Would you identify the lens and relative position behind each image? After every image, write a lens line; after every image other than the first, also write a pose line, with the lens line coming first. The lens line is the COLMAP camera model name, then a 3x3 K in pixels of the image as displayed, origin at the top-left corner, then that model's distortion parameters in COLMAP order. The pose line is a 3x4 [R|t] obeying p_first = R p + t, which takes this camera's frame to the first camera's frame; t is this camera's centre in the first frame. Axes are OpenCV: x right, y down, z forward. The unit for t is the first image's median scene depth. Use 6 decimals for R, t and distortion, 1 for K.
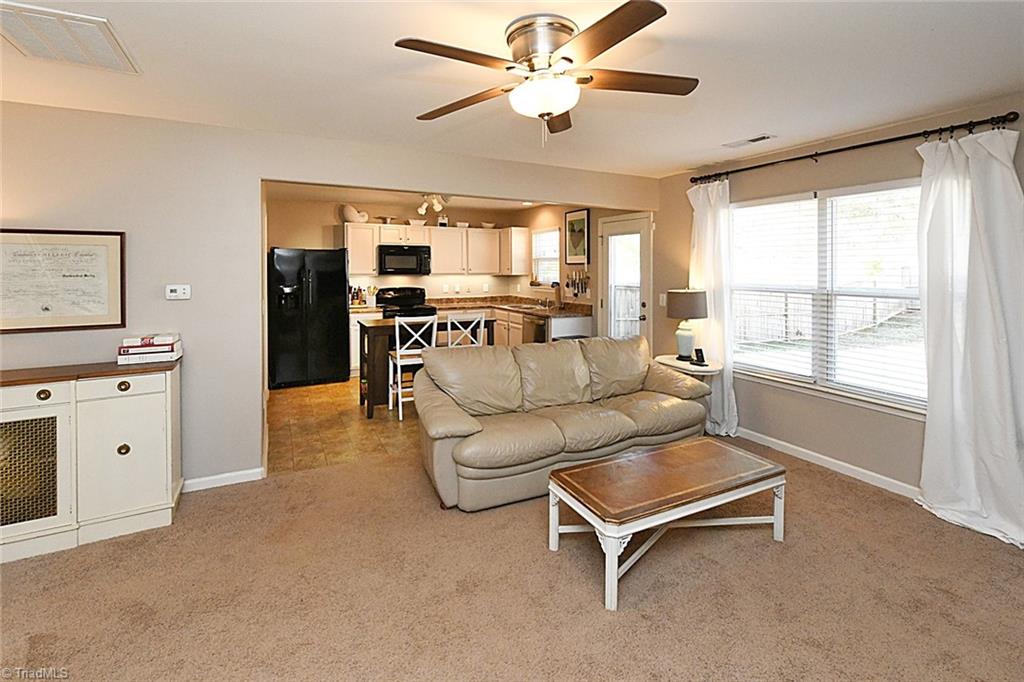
lens RADIAL K [[467.6, 0, 517.7], [0, 467.6, 266.1], [0, 0, 1]] dist [-0.002631, -0.000456]
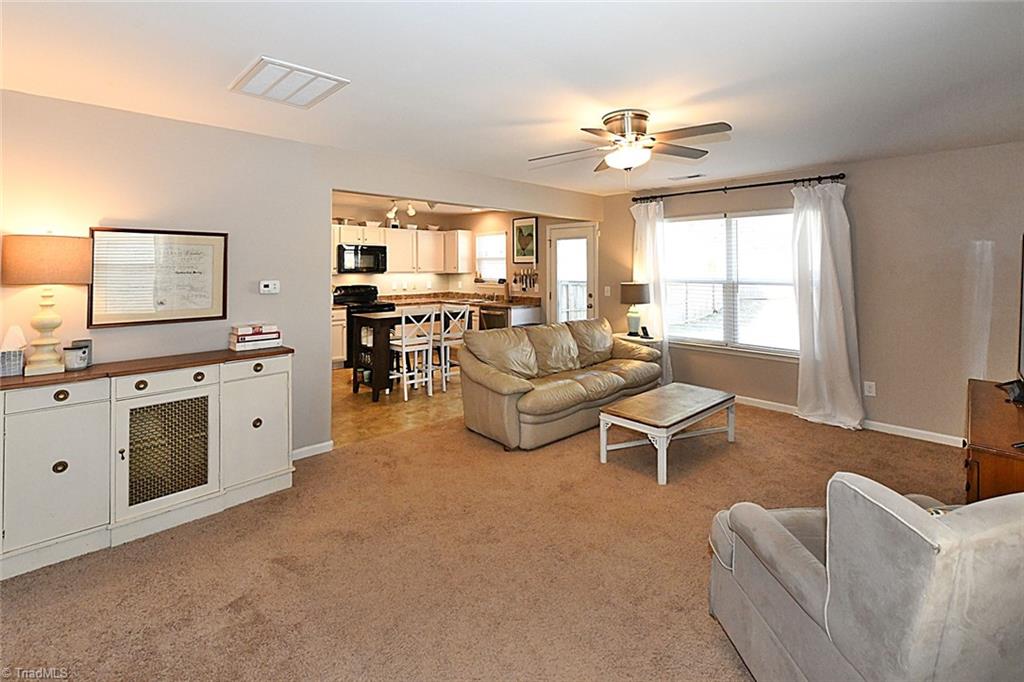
lens RADIAL K [[465.9, 0, 512.9], [0, 465.9, 253.6], [0, 0, 1]] dist [0.003378, 0.000458]
pose [[0.960277, 0.006860, 0.278964, -0.255953], [0.000446, 0.999659, -0.026117, 0.002549], [-0.279048, 0.025204, 0.959946, -0.133141]]
